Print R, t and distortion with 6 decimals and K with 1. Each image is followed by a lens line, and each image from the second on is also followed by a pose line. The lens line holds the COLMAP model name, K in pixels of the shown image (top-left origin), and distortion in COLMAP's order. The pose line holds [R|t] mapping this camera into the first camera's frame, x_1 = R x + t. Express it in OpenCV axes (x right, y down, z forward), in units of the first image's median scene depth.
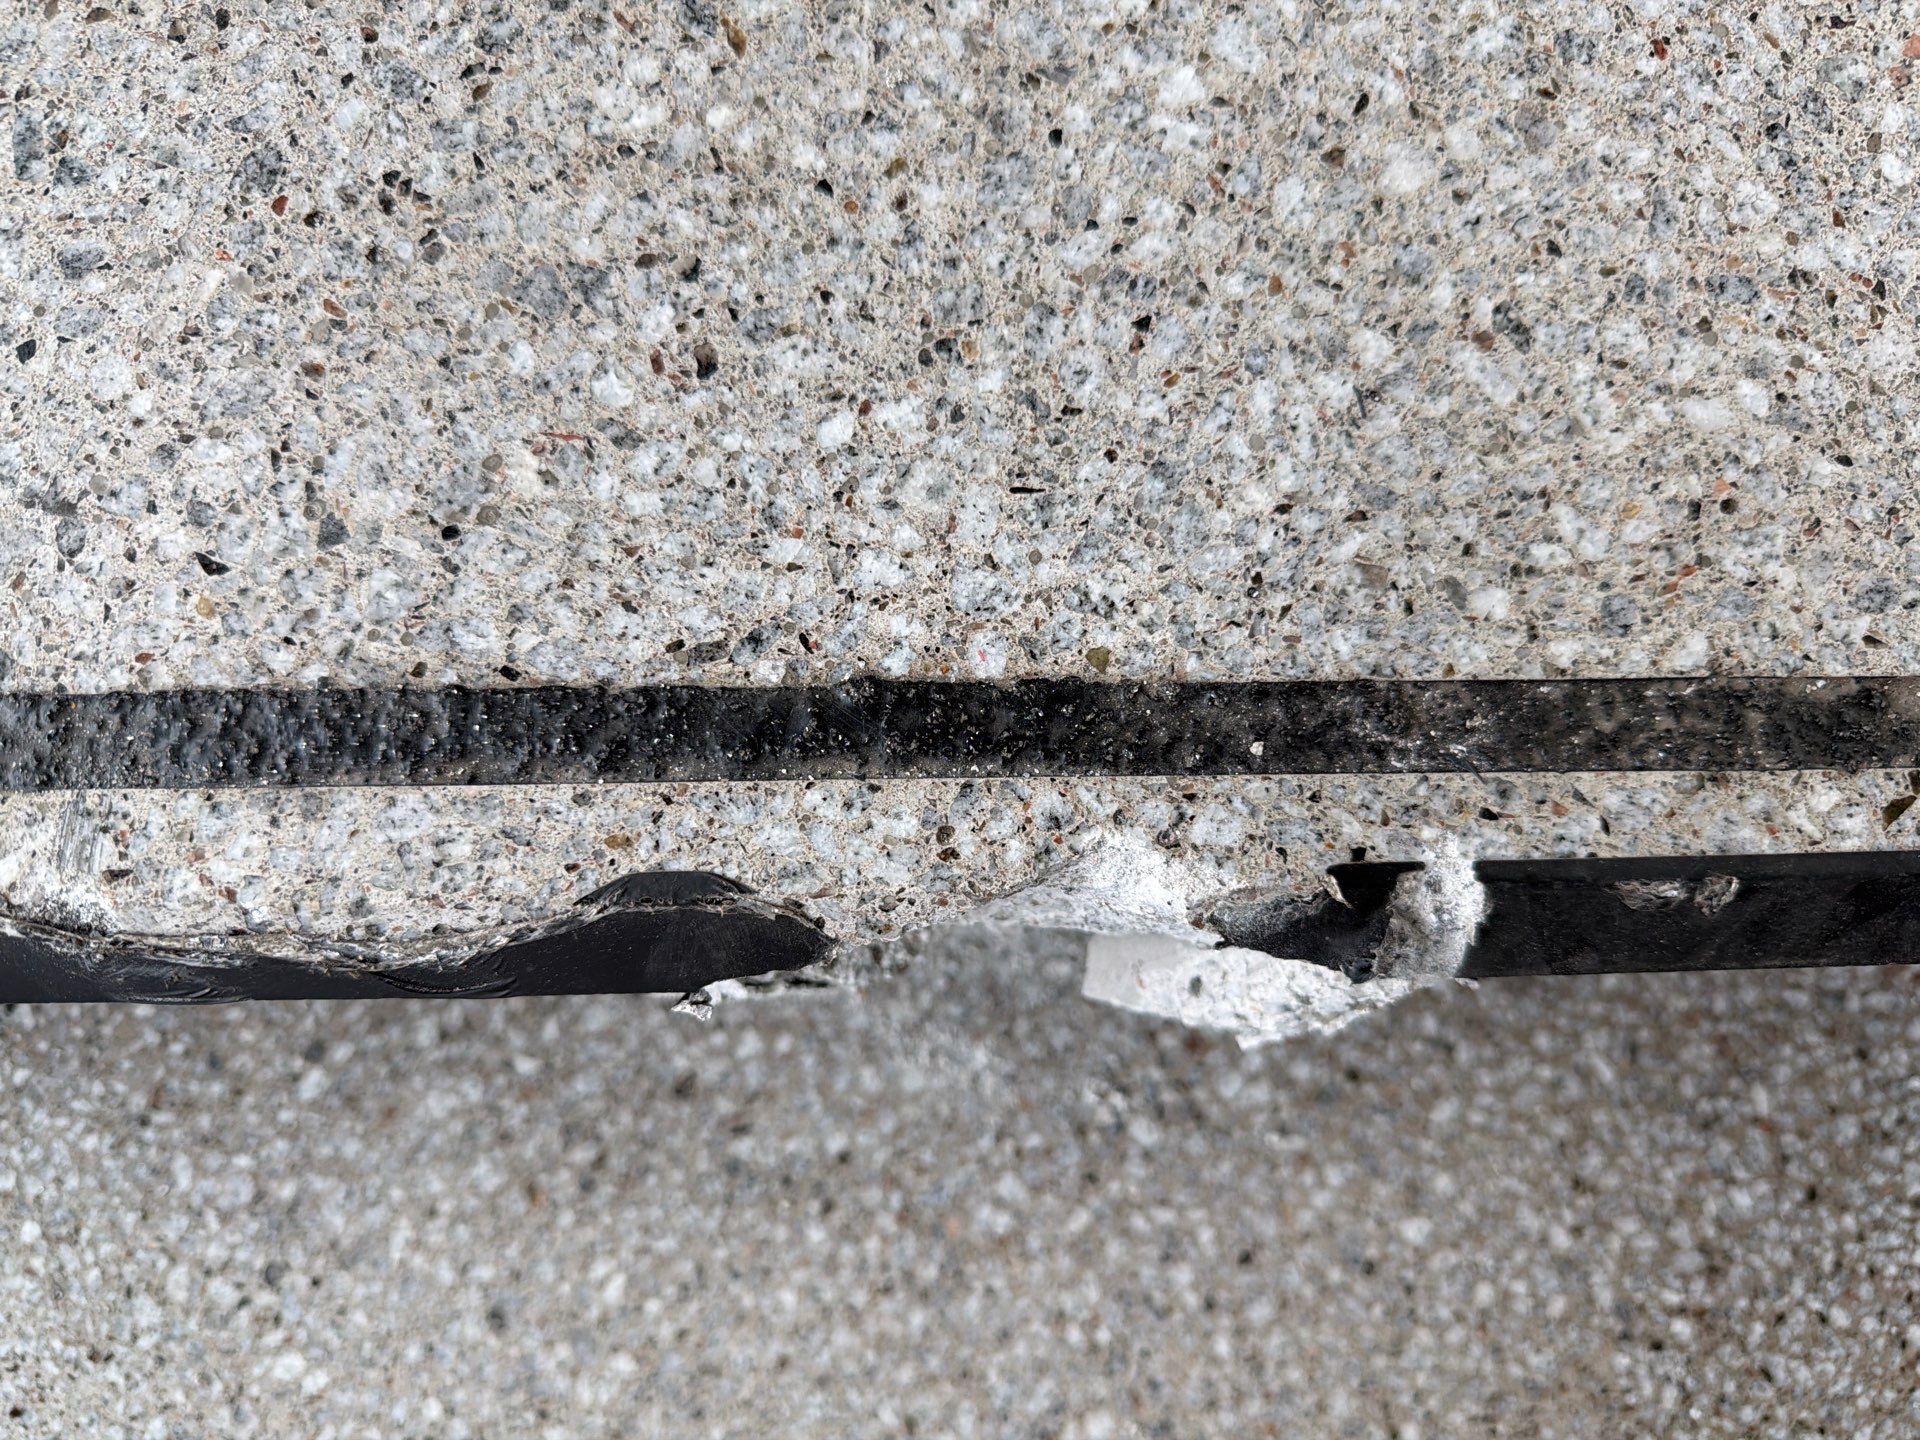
lens RADIAL K [[1366.6, 0, 959.0], [0, 1366.6, 721.7], [0, 0, 1]] dist [-0.008240, -0.002613]
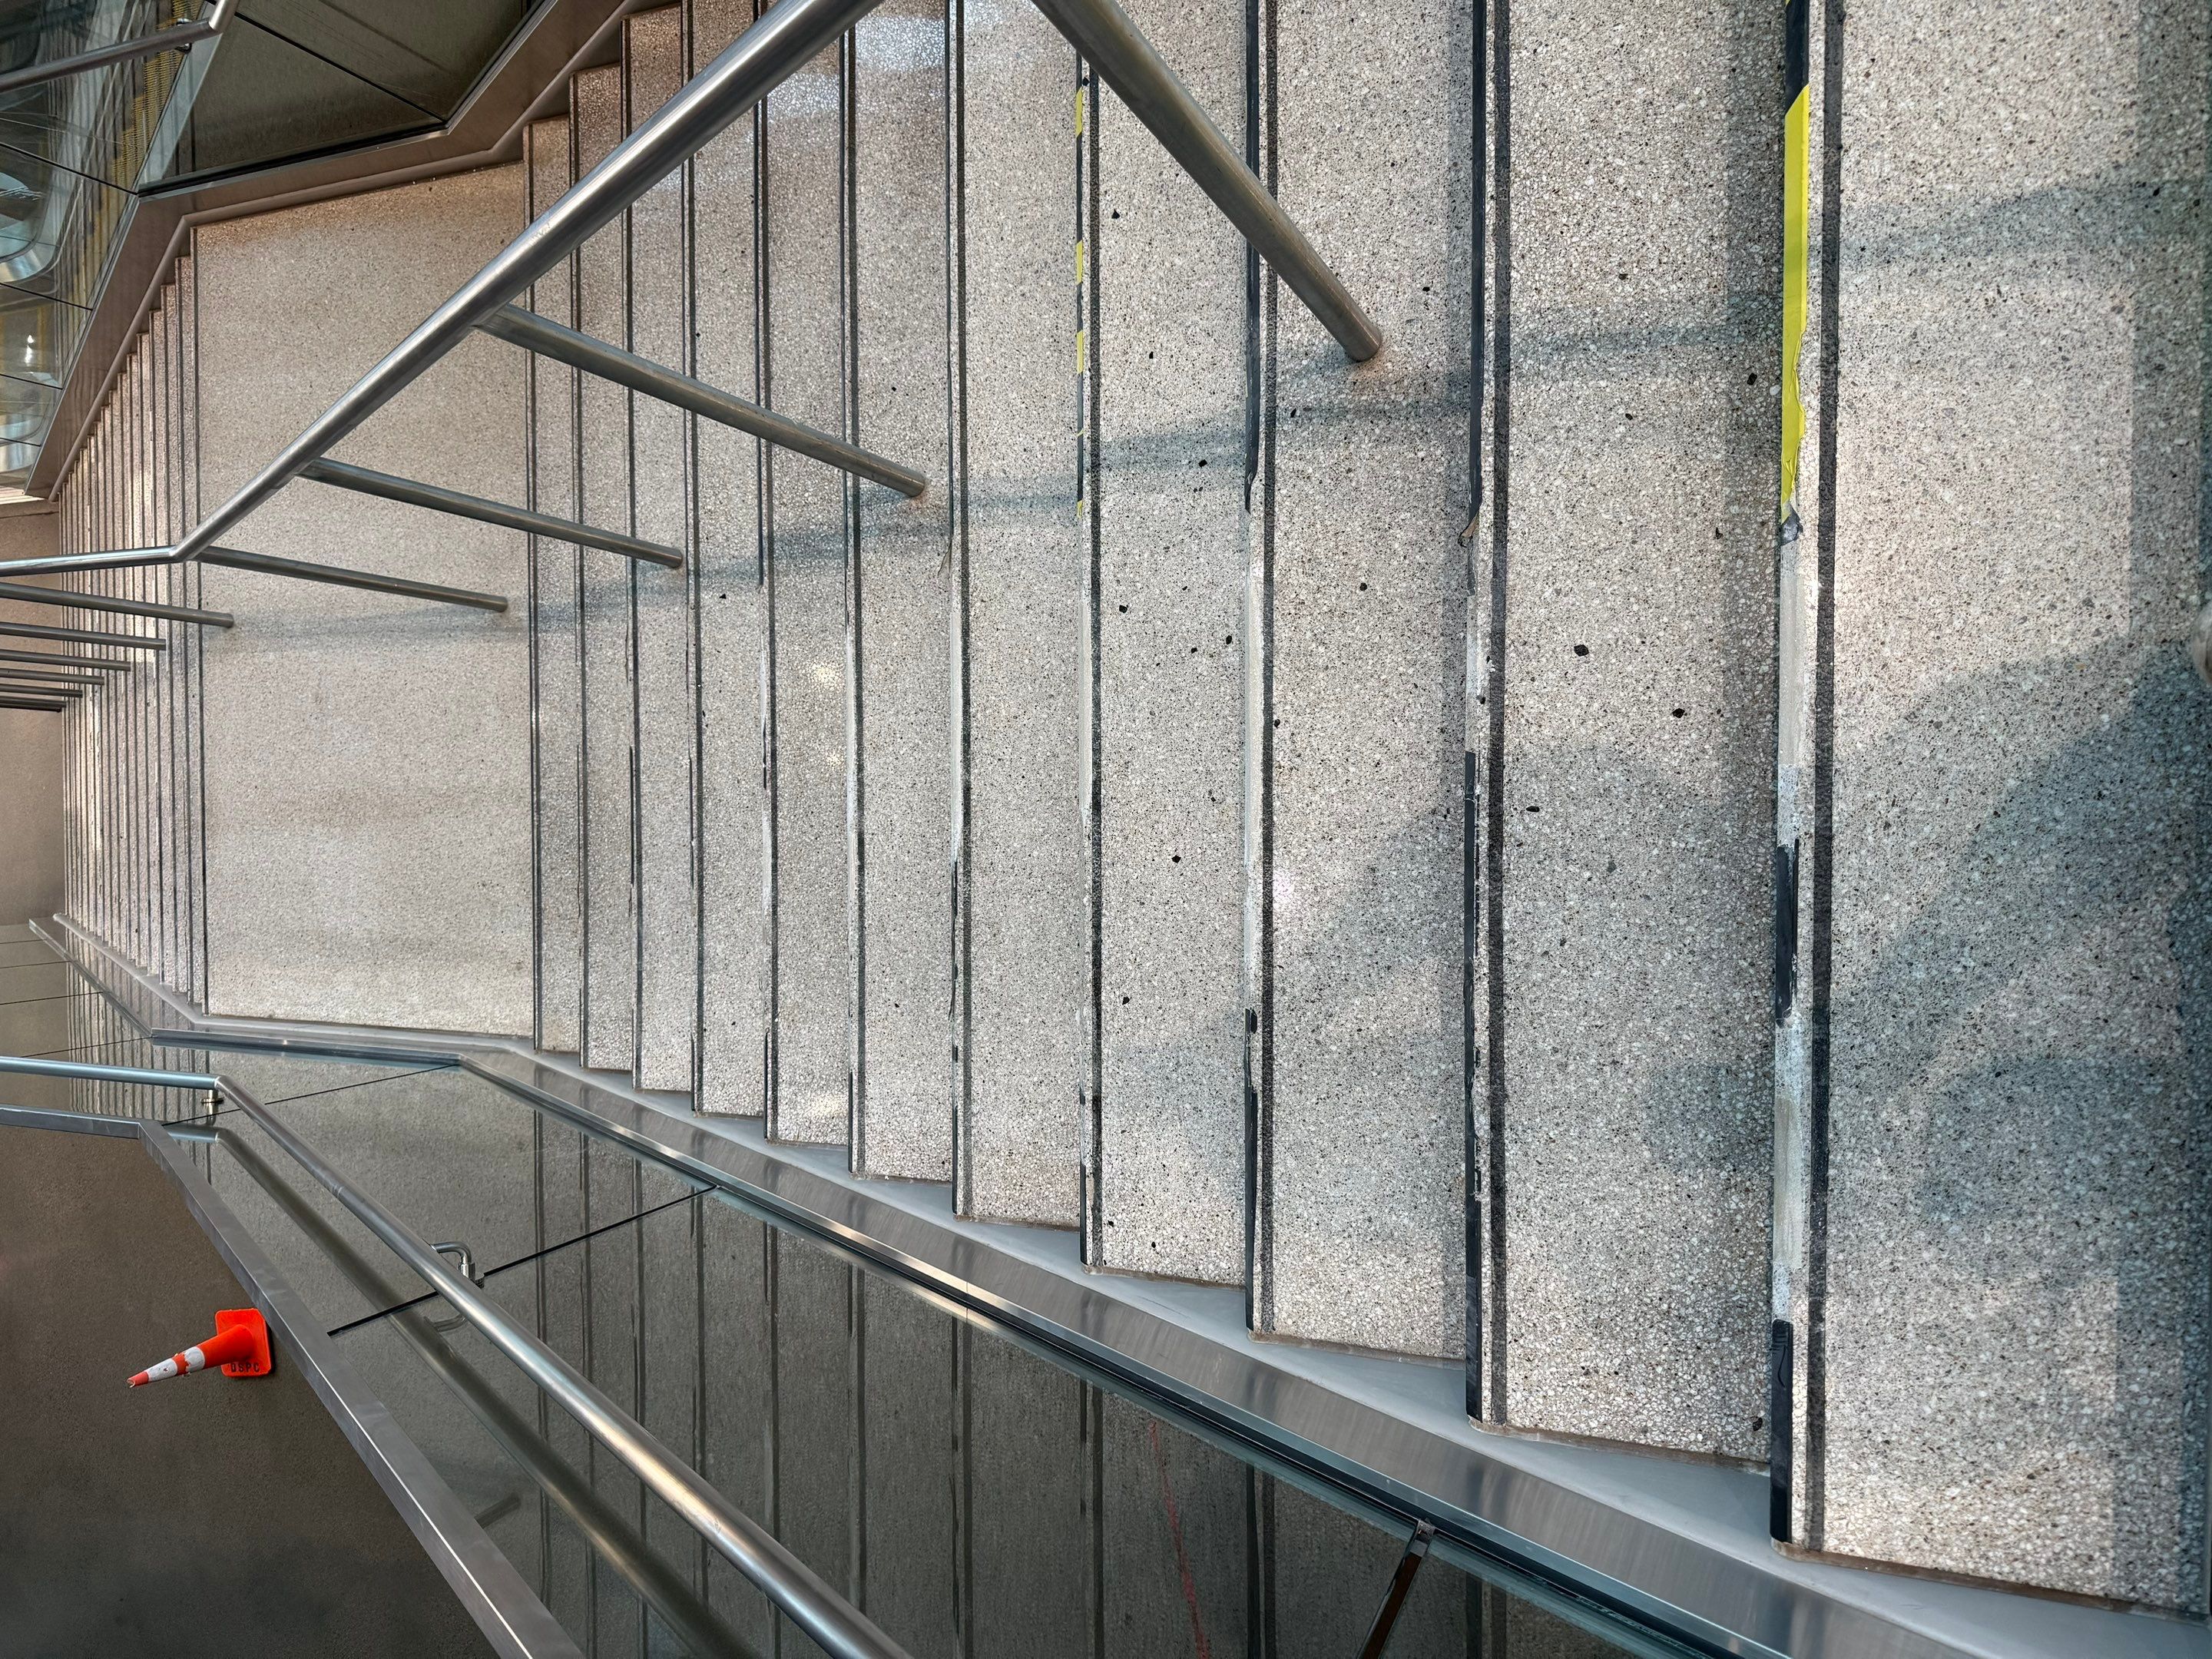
lens RADIAL K [[1574.5, 0, 1103.2], [0, 1574.5, 831.5], [0, 0, 1]] dist [-0.008240, -0.002613]
pose [[-0.032037, 0.999462, -0.007064, -1.293845], [-0.857266, -0.023844, 0.514321, -0.795877], [0.513876, 0.022533, 0.857569, -6.469568]]
